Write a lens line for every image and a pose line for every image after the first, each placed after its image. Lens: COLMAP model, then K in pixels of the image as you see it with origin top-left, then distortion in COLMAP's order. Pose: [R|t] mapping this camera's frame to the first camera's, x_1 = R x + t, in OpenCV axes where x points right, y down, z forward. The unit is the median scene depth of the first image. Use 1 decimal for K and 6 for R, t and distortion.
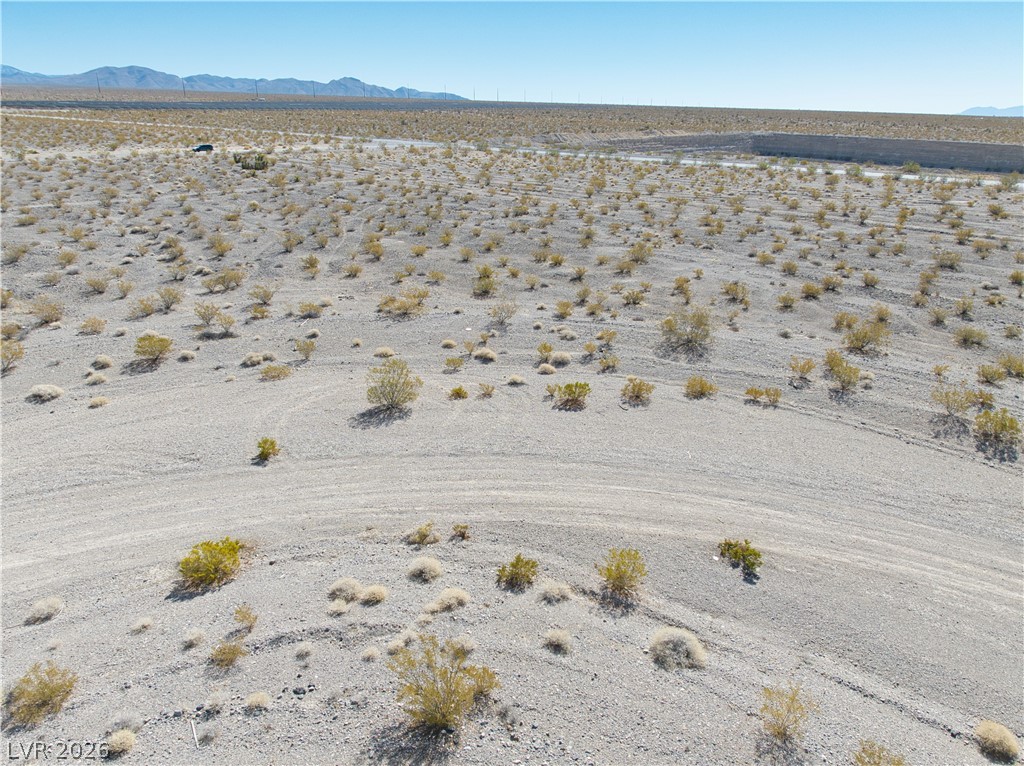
lens RADIAL K [[720.2, 0, 513.1], [0, 720.2, 391.7], [0, 0, 1]] dist [0.016513, -0.039343]
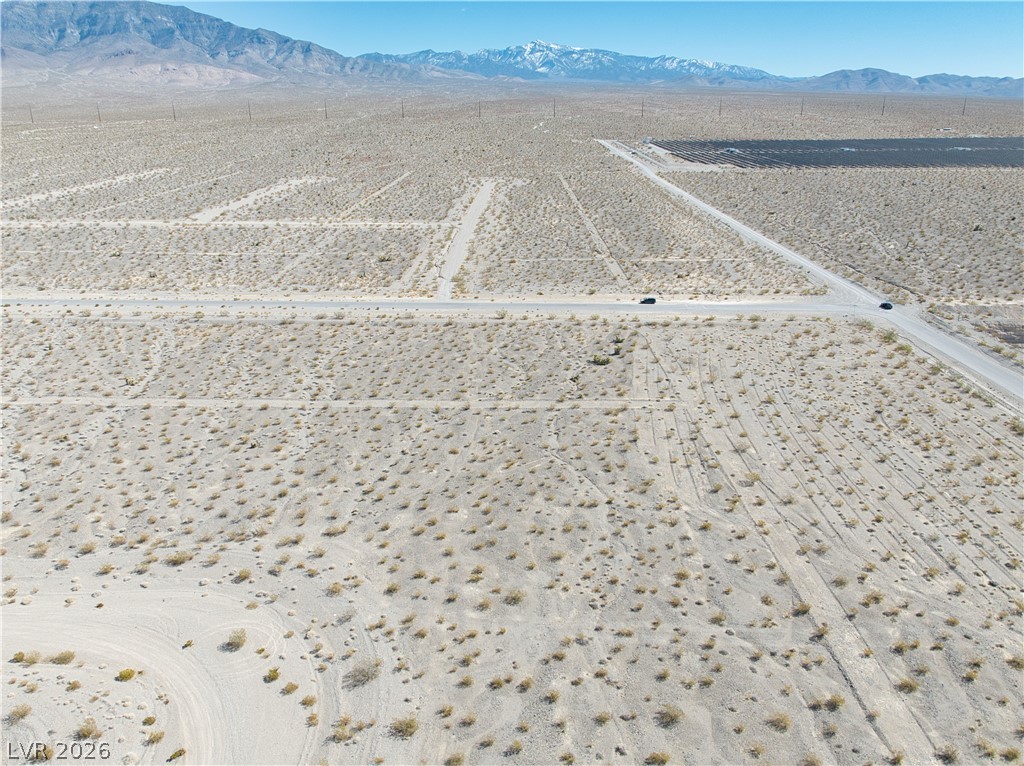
lens RADIAL K [[720.2, 0, 517.6], [0, 720.2, 392.3], [0, 0, 1]] dist [0.016513, -0.039343]
pose [[0.642930, 0.270664, -0.716507, 0.667405], [-0.269493, 0.955601, 0.119164, -0.453176], [0.716948, 0.116479, 0.687326, -0.081446]]
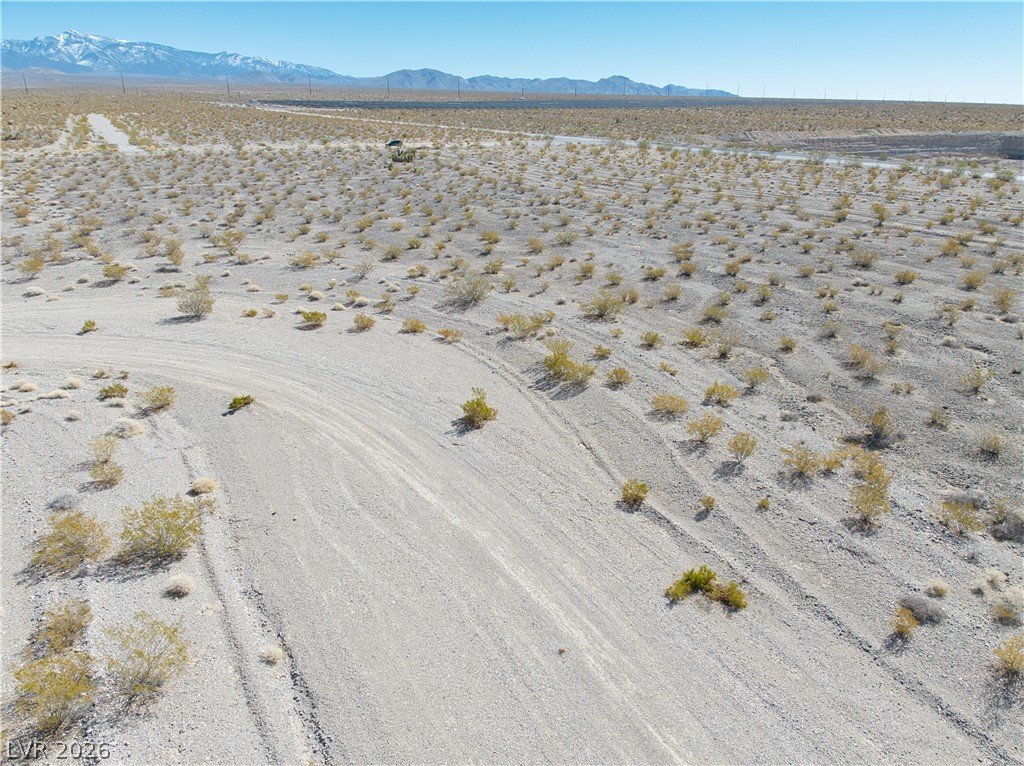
lens RADIAL K [[720.2, 0, 514.5], [0, 720.2, 385.7], [0, 0, 1]] dist [0.016513, -0.039343]
pose [[0.943193, 0.113180, -0.312374, 0.268099], [-0.114533, 0.993320, 0.014078, 0.019436], [0.311880, 0.022499, 0.949855, -0.058793]]
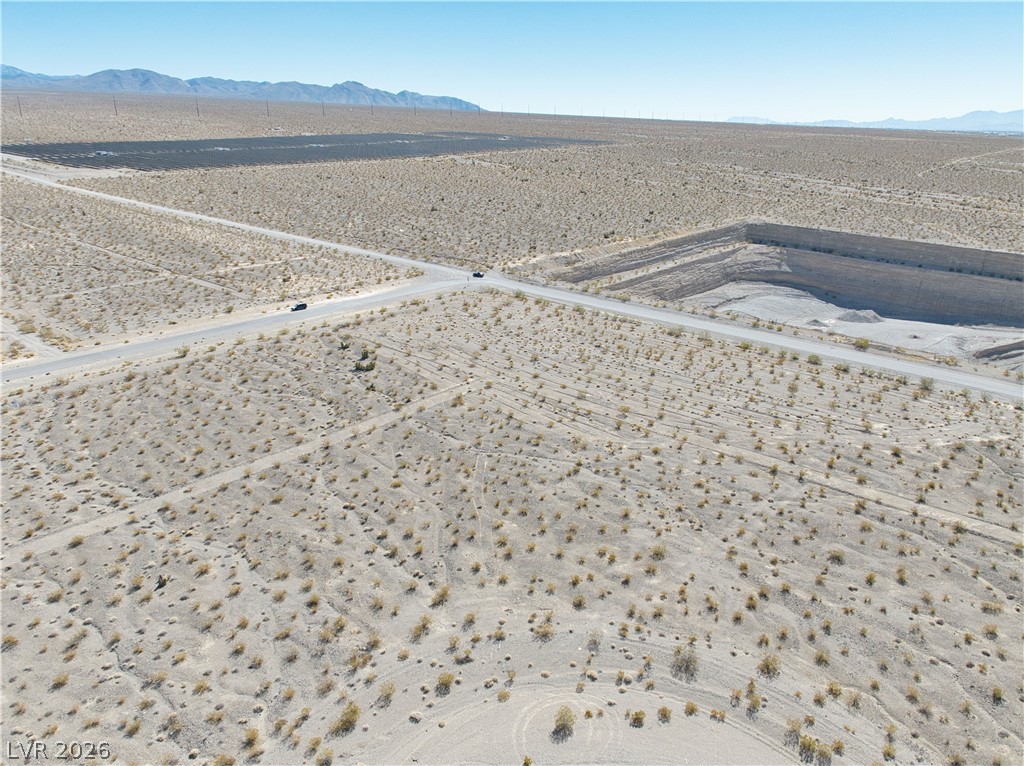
lens RADIAL K [[720.2, 0, 515.1], [0, 720.2, 390.2], [0, 0, 1]] dist [0.016513, -0.039343]
pose [[0.999984, 0.005024, 0.002643, -0.099432], [-0.005011, 0.999975, -0.004917, -0.316857], [-0.002667, 0.004904, 0.999984, -0.412858]]
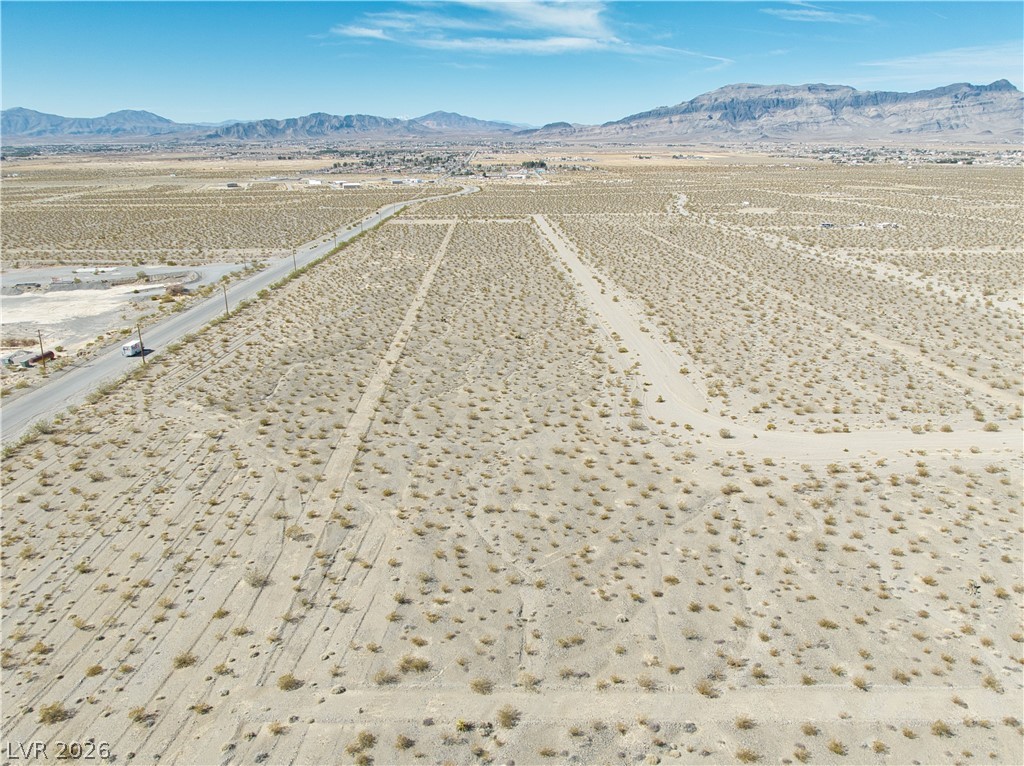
lens RADIAL K [[720.2, 0, 511.9], [0, 720.2, 388.8], [0, 0, 1]] dist [0.016513, -0.039343]
pose [[-0.654088, -0.243327, 0.716213, -0.729260], [0.272156, 0.807734, 0.522969, -0.876764], [-0.705762, 0.536990, -0.462106, 1.139286]]
